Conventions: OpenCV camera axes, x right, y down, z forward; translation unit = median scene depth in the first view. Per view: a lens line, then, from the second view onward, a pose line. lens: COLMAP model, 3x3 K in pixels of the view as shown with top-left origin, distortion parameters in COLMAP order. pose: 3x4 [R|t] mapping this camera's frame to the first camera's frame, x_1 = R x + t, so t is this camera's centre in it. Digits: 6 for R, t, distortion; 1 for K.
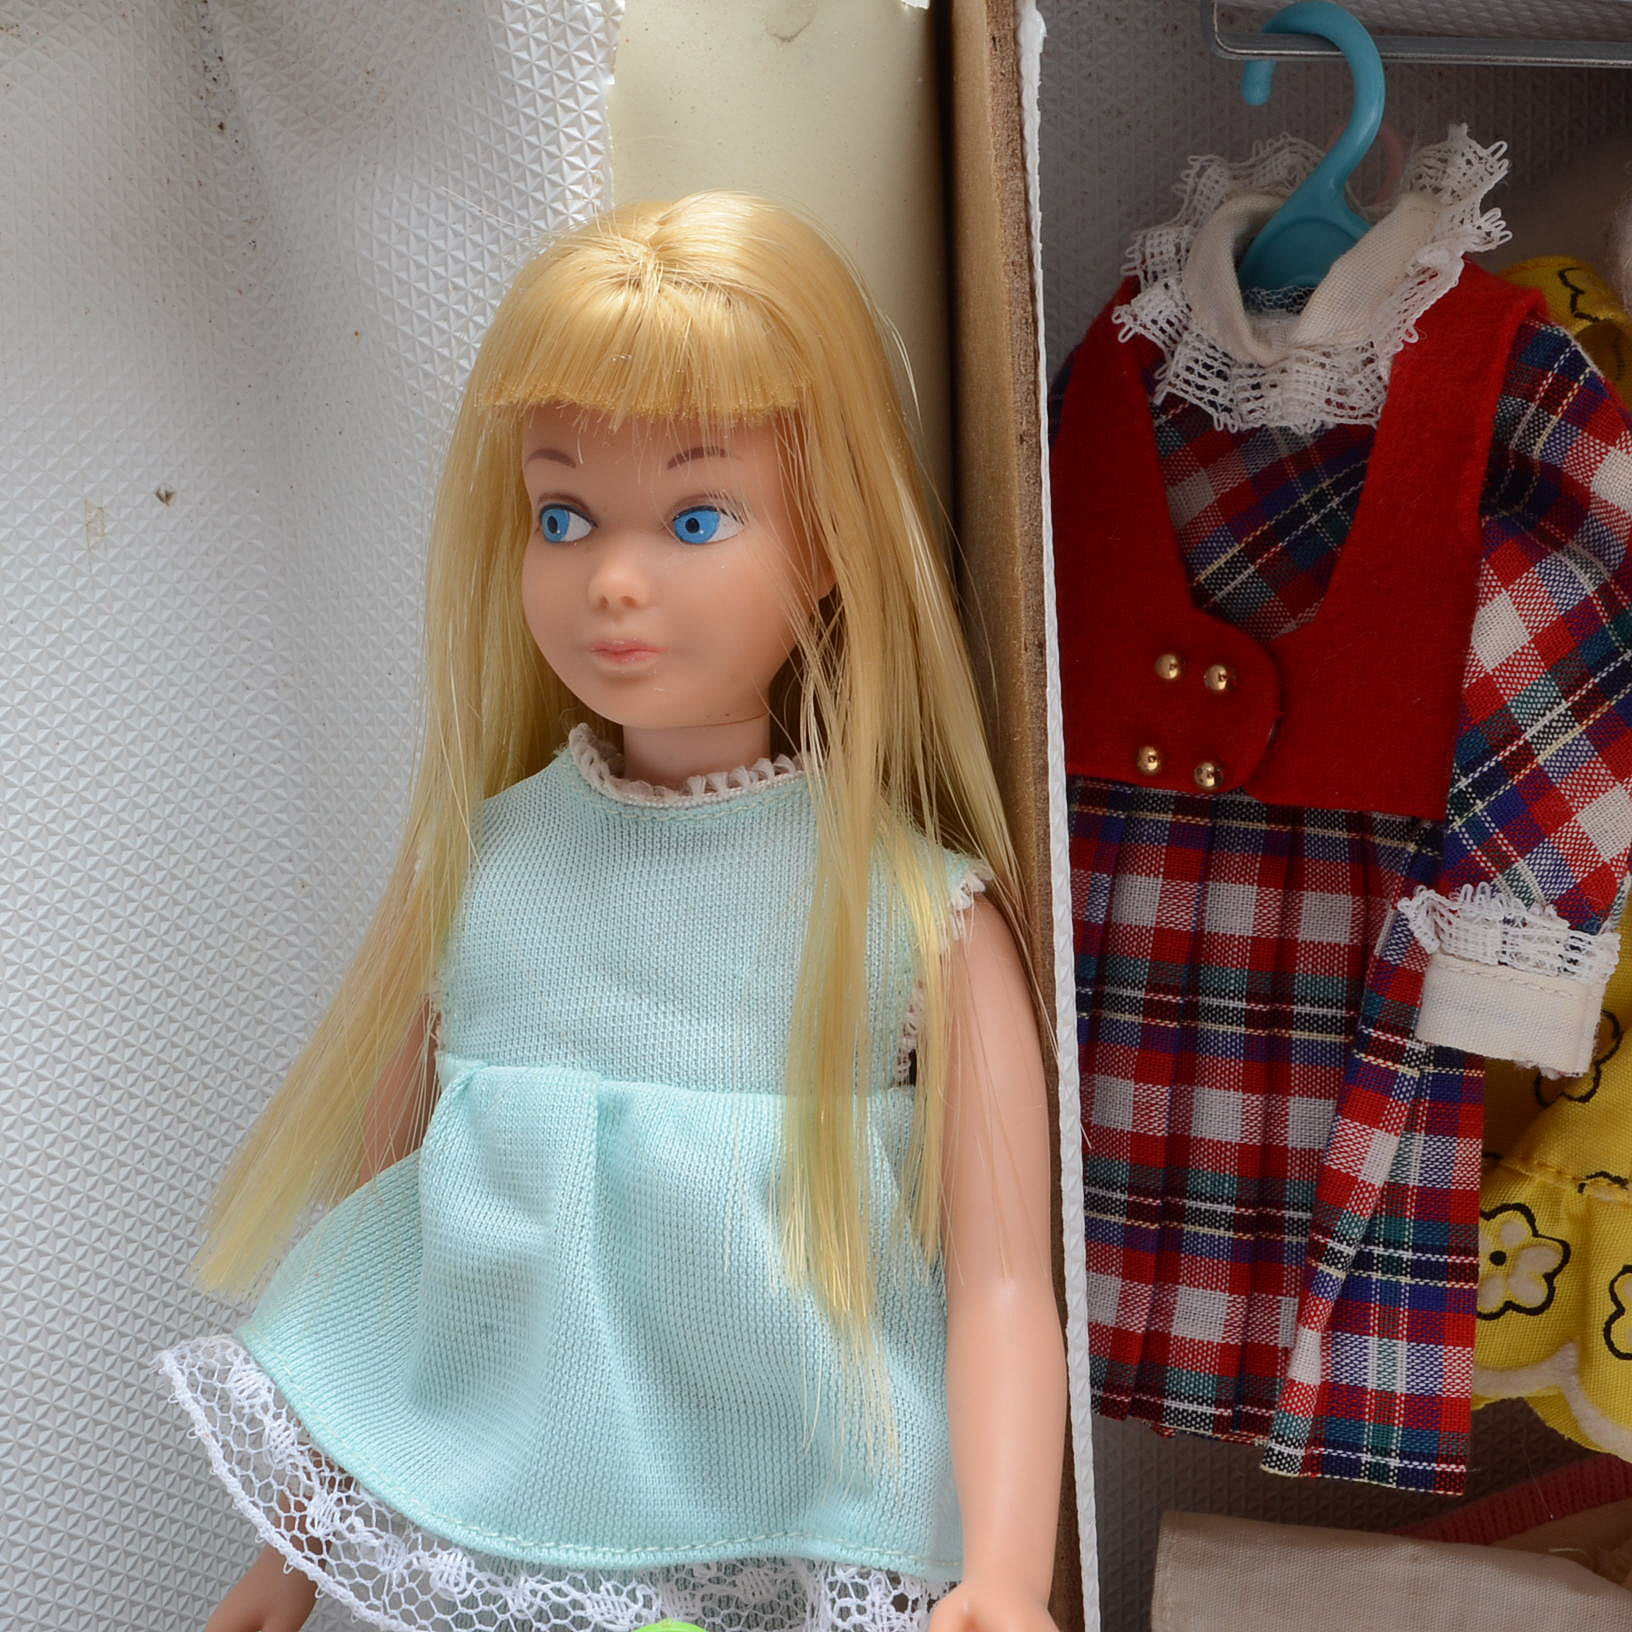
lens RADIAL K [[2687.7, 0, 815.4], [0, 2687.7, 852.6], [0, 0, 1]] dist [-0.027566, -0.127077]
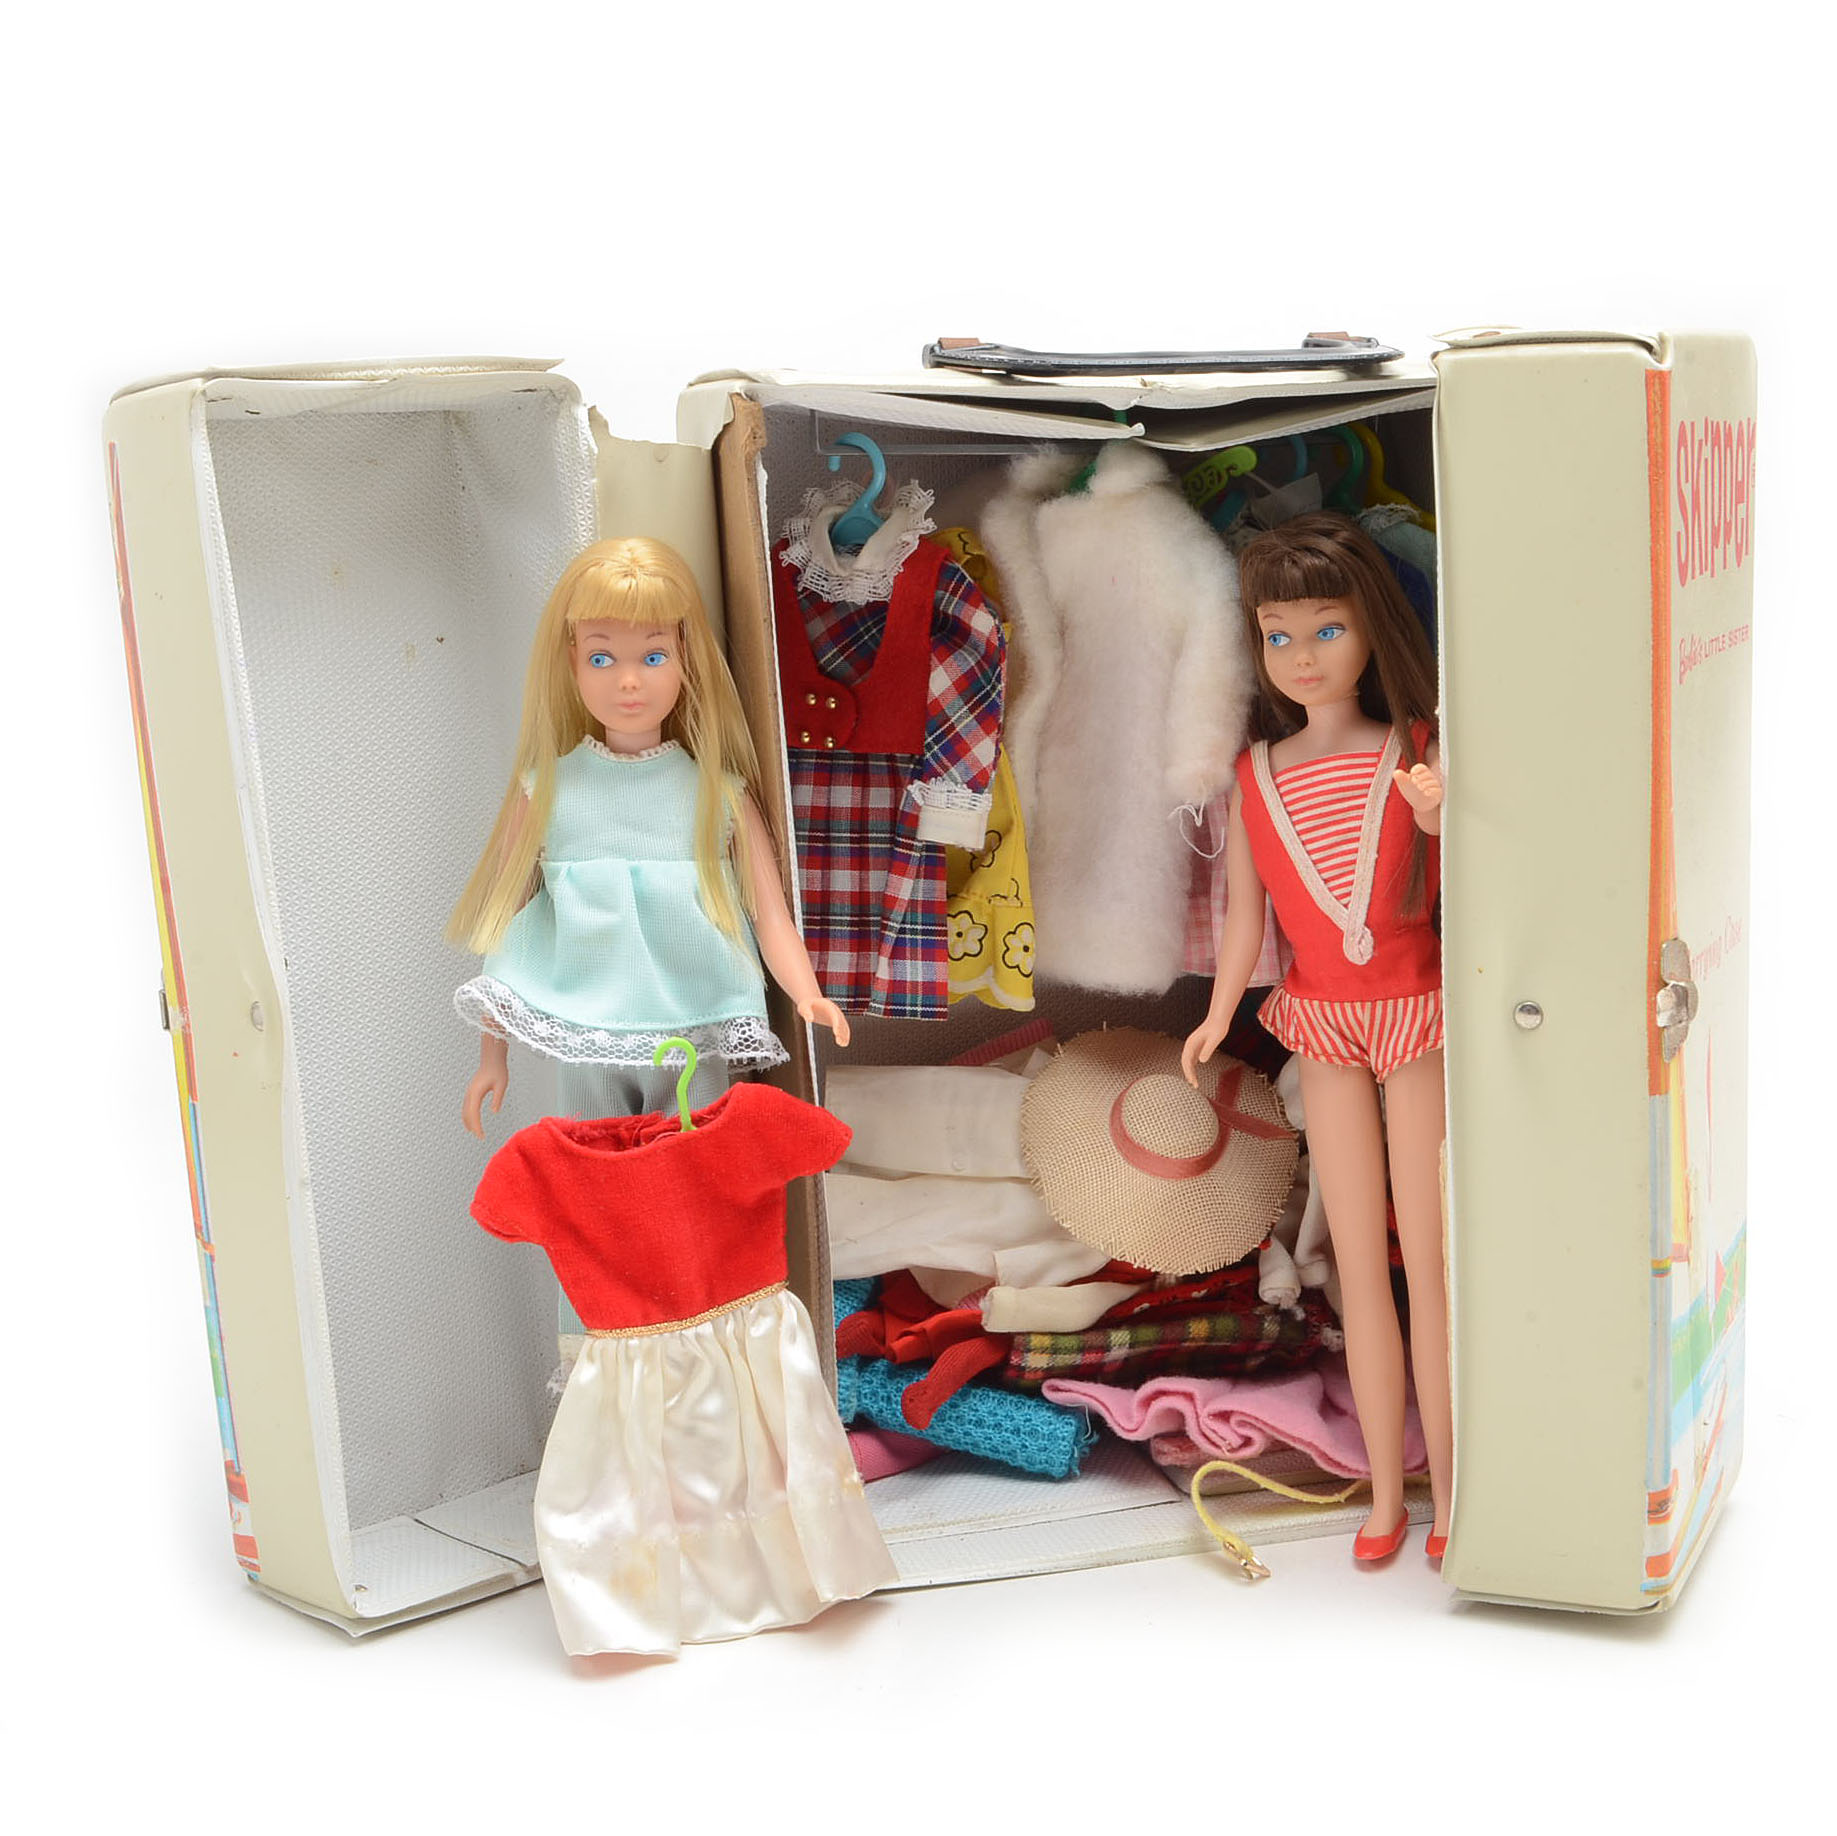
lens RADIAL K [[3100.3, 0, 918.5], [0, 3100.3, 918.0], [0, 0, 1]] dist [-0.215267, 0.971718]
pose [[0.975398, -0.059287, 0.212328, -0.402902], [0.056749, 0.998226, 0.018037, 0.088850], [-0.213020, -0.005544, 0.977032, -1.868227]]
